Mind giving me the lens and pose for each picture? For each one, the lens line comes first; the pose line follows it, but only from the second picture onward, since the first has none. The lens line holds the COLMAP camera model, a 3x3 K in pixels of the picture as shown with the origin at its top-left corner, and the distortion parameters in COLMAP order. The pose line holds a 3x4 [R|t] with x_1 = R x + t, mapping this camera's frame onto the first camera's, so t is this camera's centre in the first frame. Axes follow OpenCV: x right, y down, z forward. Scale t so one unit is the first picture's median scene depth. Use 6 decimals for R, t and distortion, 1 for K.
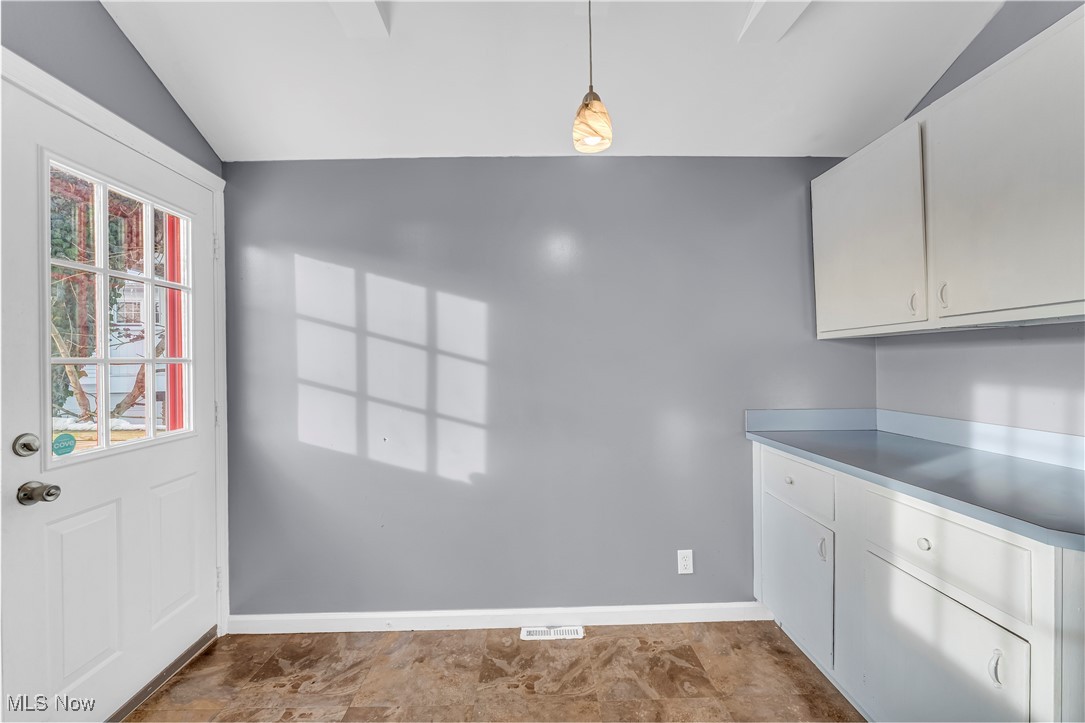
lens RADIAL K [[431.1, 0, 542.5], [0, 431.1, 361.5], [0, 0, 1]] dist [0.000675, 0.000272]
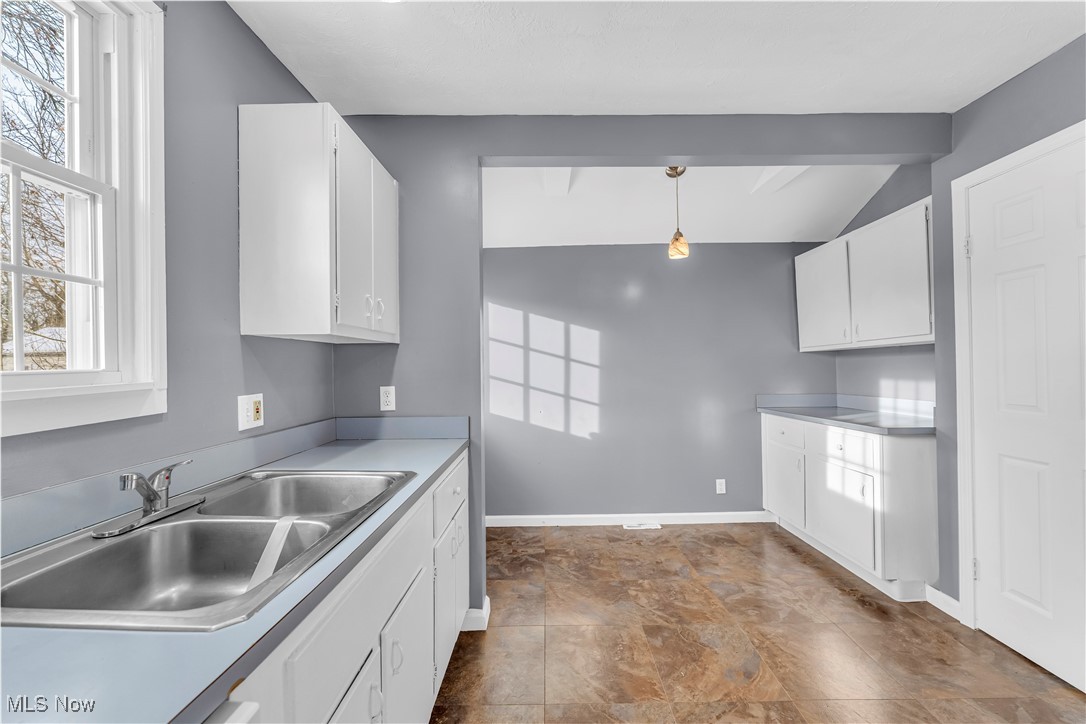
lens RADIAL K [[440.8, 0, 538.3], [0, 440.8, 362.0], [0, 0, 1]] dist [0.001087, -0.000214]
pose [[0.999807, -0.001428, -0.019571, -0.343366], [0.001073, 0.999834, -0.018172, 0.017260], [0.019594, 0.018148, 0.999643, -0.730525]]
